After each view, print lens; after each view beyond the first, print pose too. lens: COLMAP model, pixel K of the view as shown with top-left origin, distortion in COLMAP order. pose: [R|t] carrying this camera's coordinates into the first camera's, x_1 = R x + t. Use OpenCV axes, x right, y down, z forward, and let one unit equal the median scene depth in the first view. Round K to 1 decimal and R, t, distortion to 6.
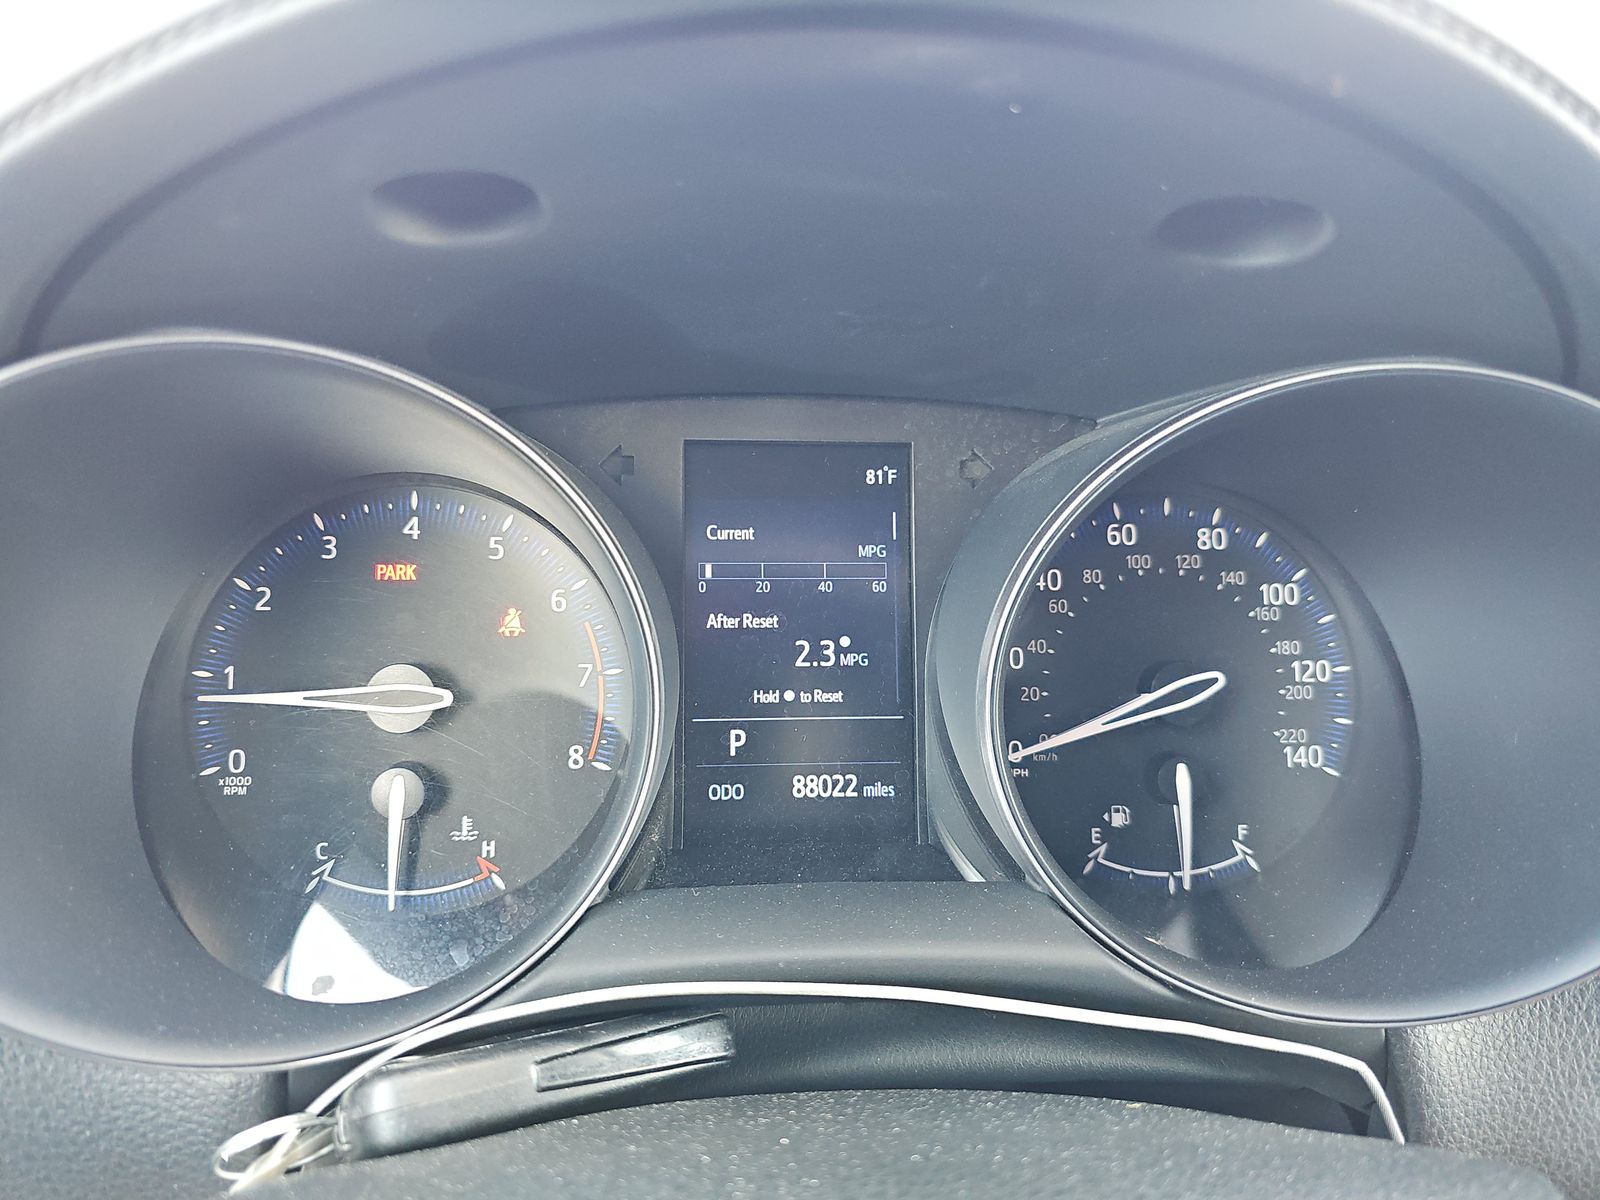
lens RADIAL K [[1072.6, 0, 803.1], [0, 1072.6, 604.8], [0, 0, 1]] dist [0.041639, -0.011060]
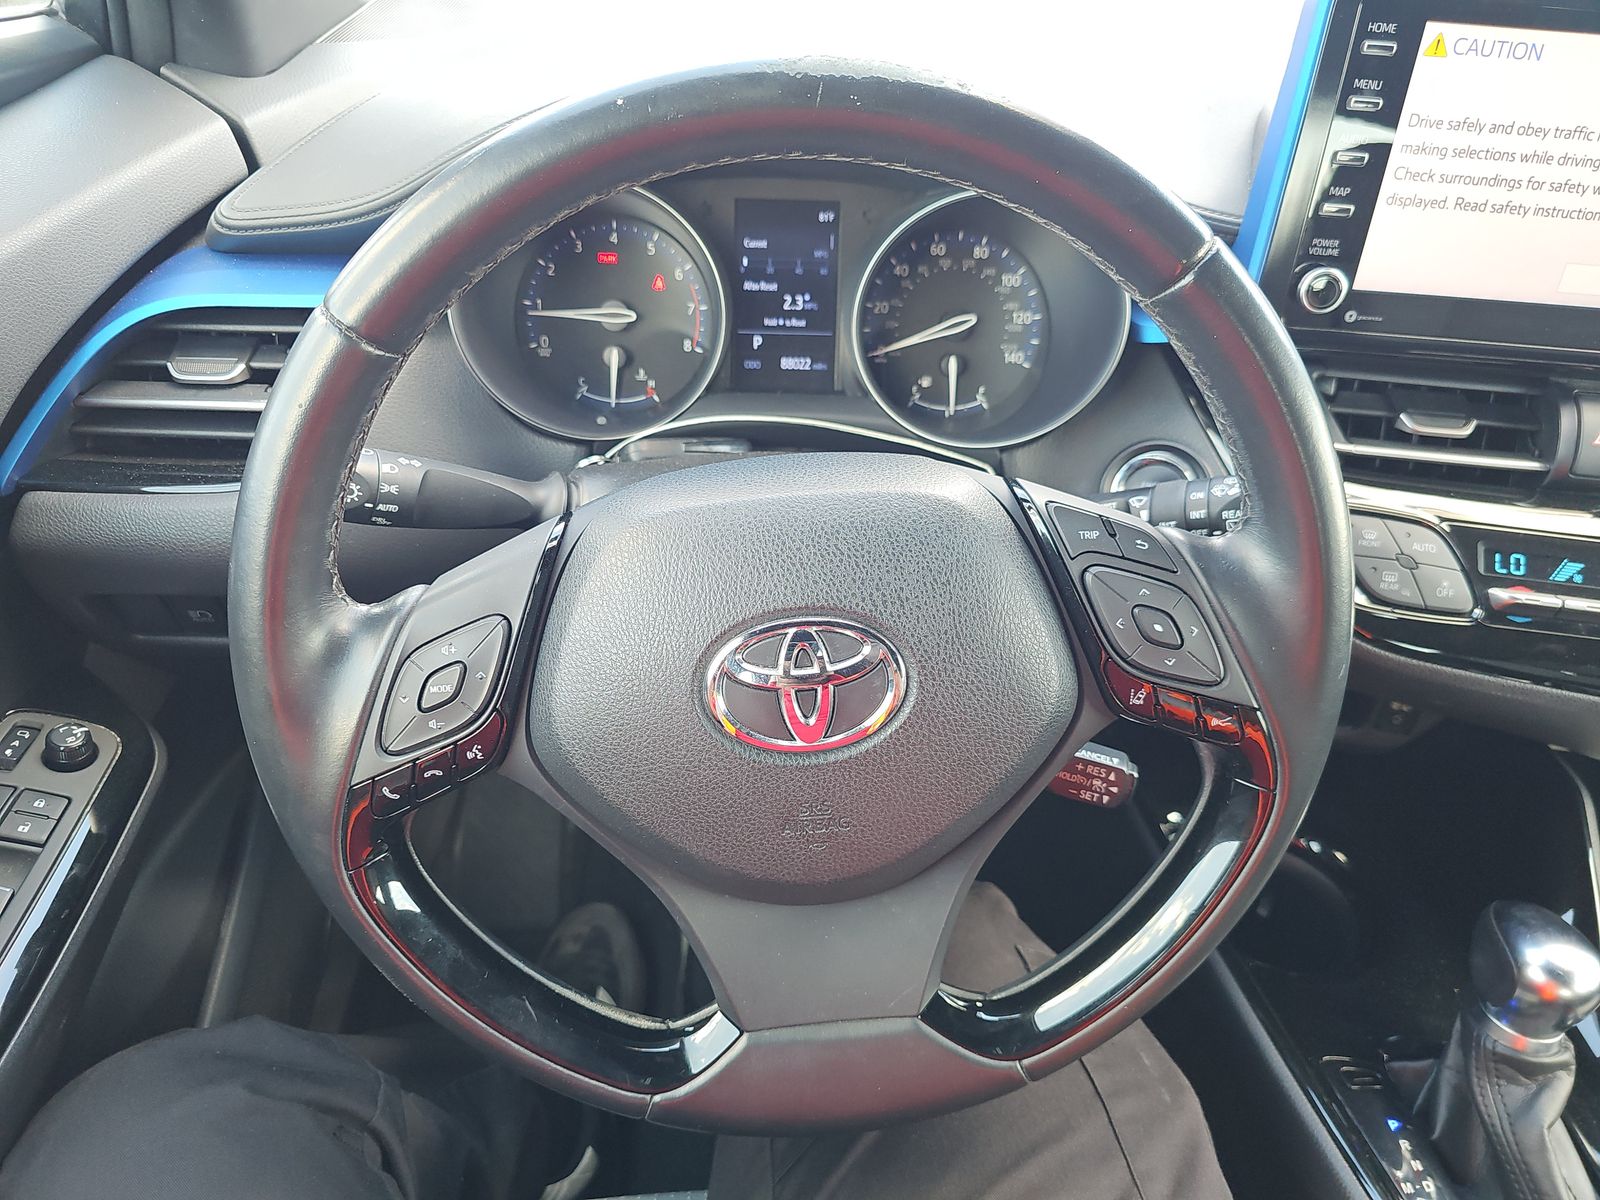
lens RADIAL K [[1072.6, 0, 805.0], [0, 1072.6, 596.2], [0, 0, 1]] dist [0.041639, -0.011060]
pose [[0.998732, 0.039025, -0.031818, 0.130576], [-0.027922, 0.955094, 0.294983, -0.031552], [0.041901, -0.293720, 0.954973, -1.302954]]
